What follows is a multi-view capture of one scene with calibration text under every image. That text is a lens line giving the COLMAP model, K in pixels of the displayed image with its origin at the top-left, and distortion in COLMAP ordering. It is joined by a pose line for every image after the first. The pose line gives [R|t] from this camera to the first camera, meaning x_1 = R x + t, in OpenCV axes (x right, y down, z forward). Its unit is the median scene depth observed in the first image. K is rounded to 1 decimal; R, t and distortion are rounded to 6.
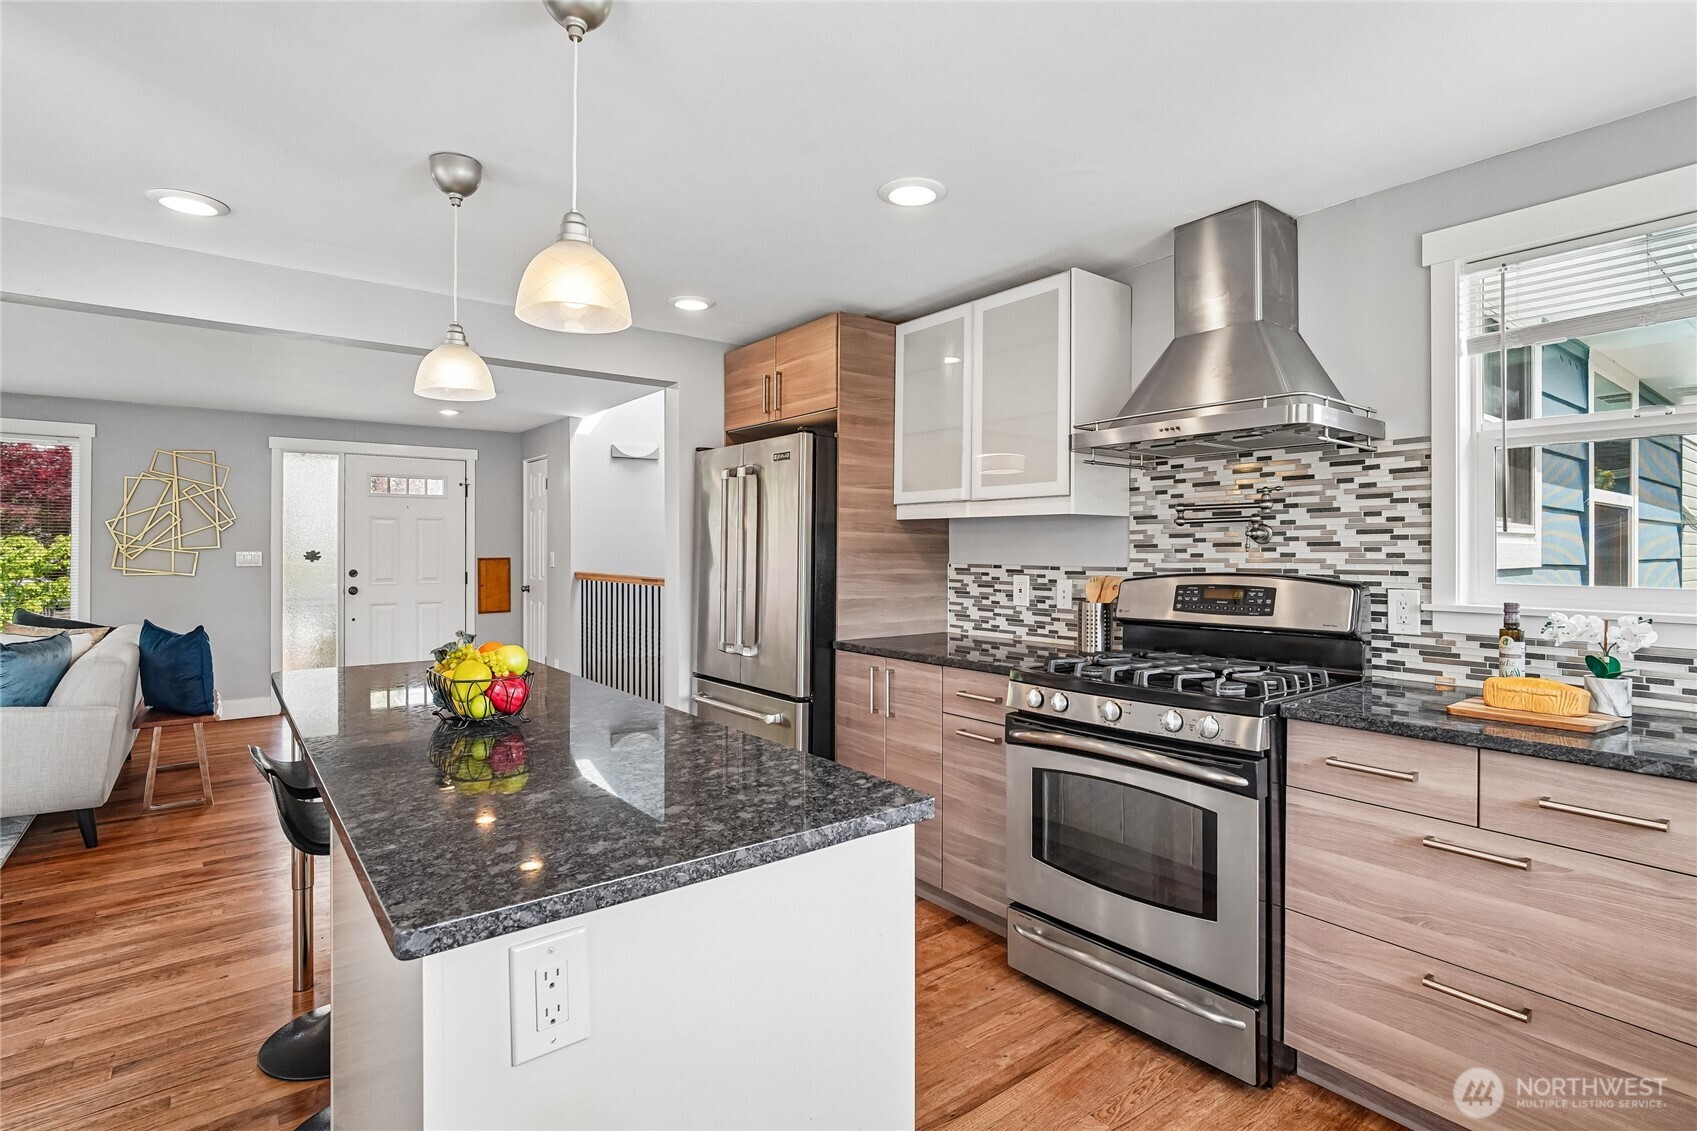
lens RADIAL K [[827.7, 0, 881.3], [0, 827.7, 556.6], [0, 0, 1]] dist [-0.002493, 0.011275]
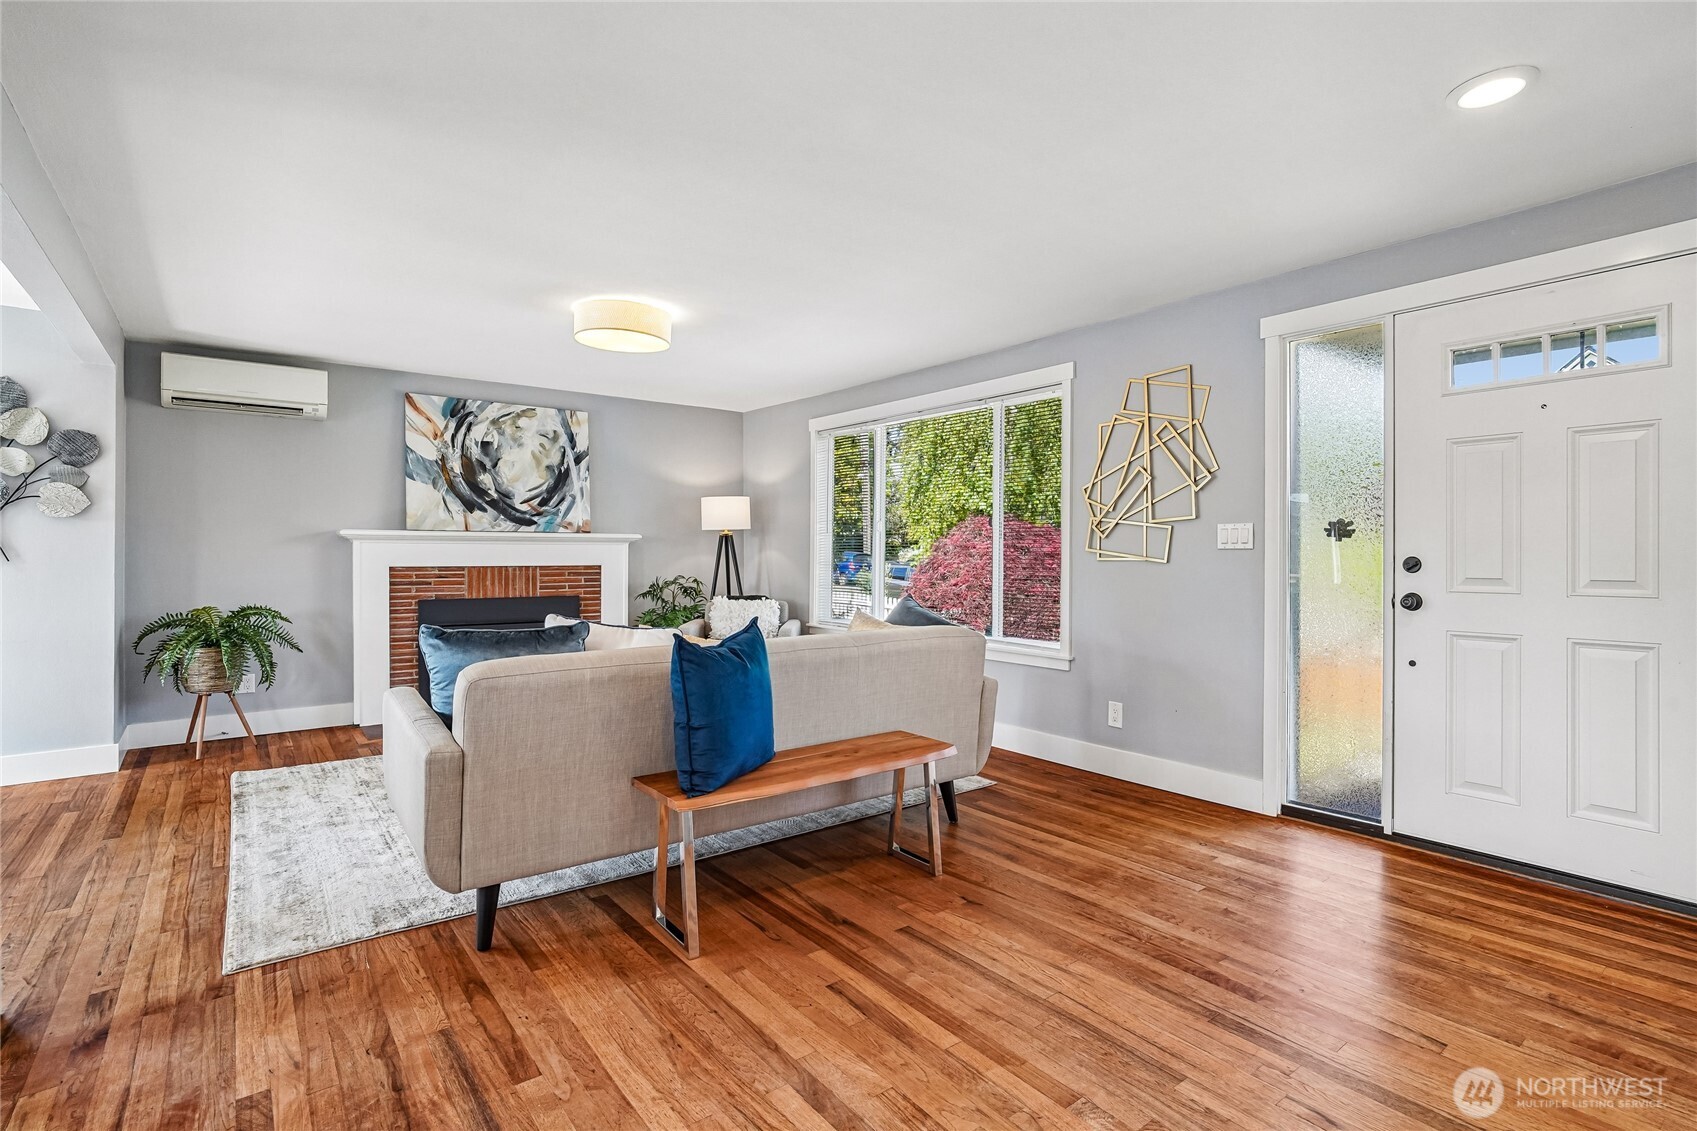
lens RADIAL K [[818.0, 0, 852.4], [0, 818.0, 550.7], [0, 0, 1]] dist [-0.010520, -0.000305]
pose [[-0.019755, -0.004550, -0.999794, -0.350344], [-0.009848, 0.999942, -0.004356, 0.037261], [0.999756, 0.009760, -0.019799, 1.489850]]
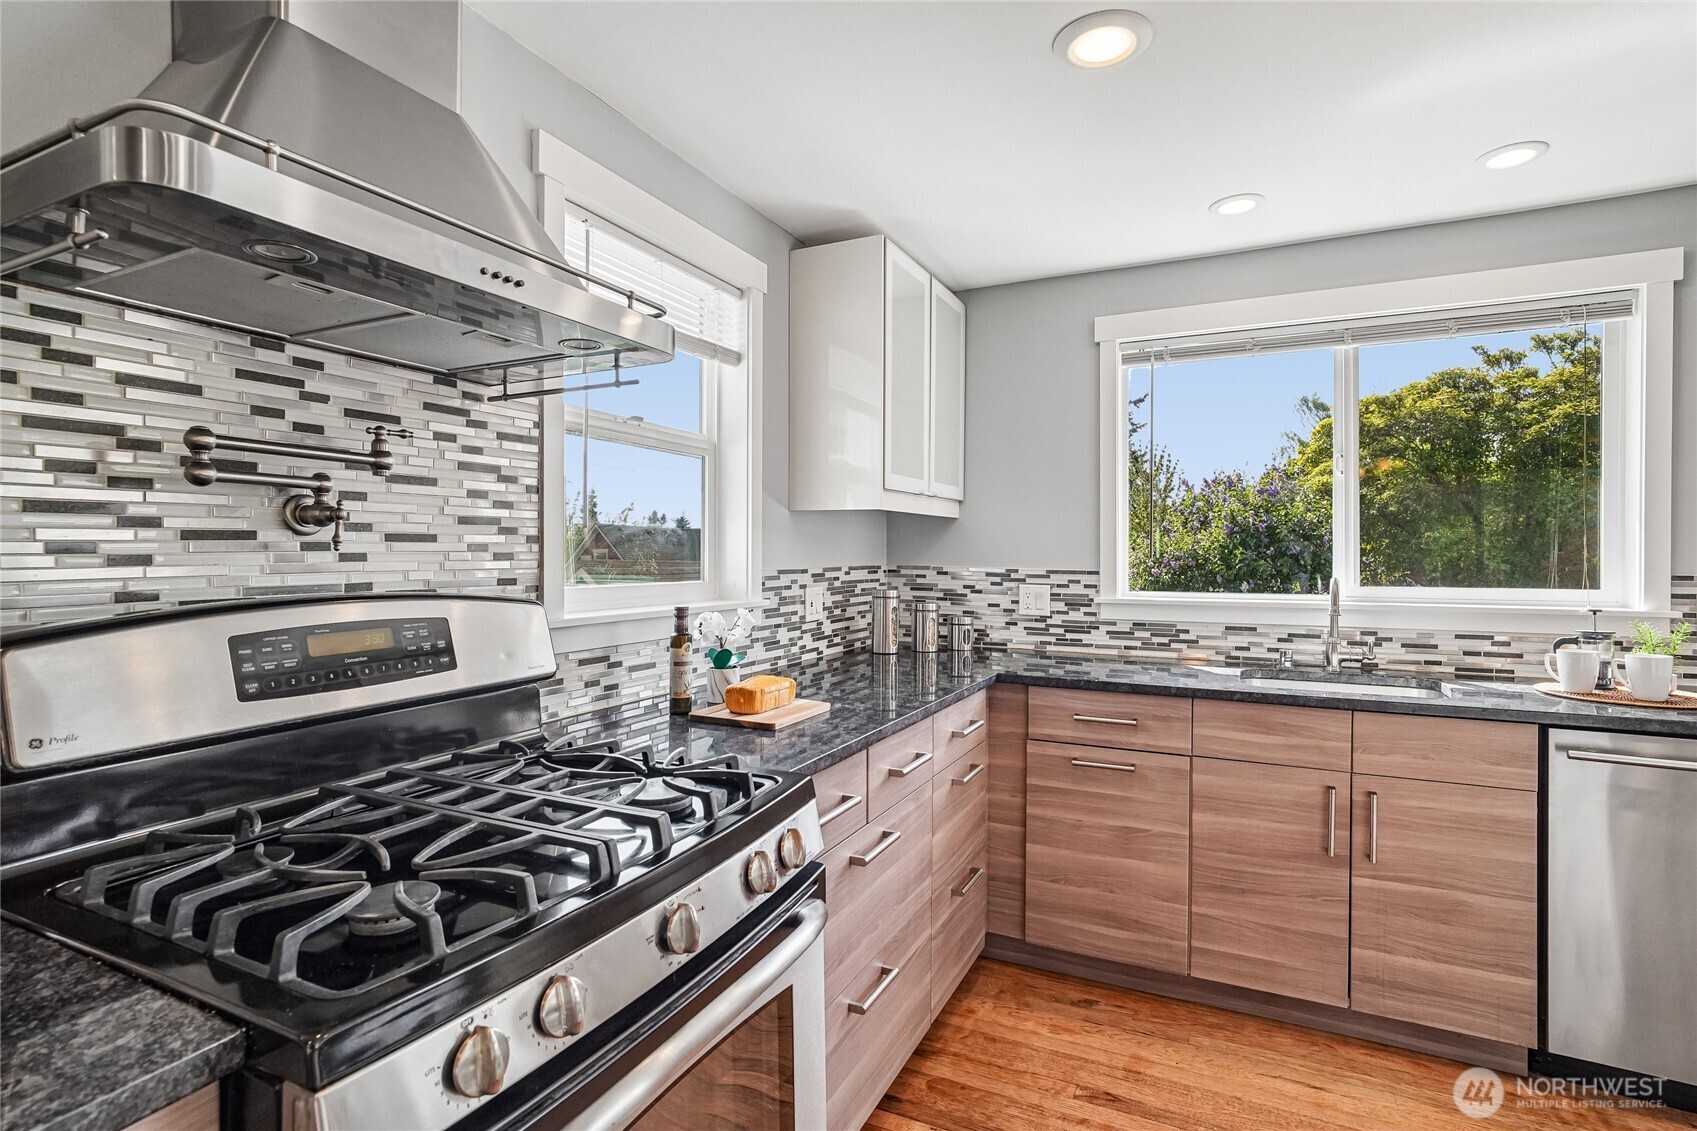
lens RADIAL K [[818.0, 0, 852.4], [0, 818.0, 550.7], [0, 0, 1]] dist [-0.010520, -0.000305]
pose [[-0.430649, -0.001894, 0.902517, -0.101596], [0.001770, 0.999994, 0.002943, -0.006105], [-0.902518, 0.002865, -0.430643, 0.776280]]
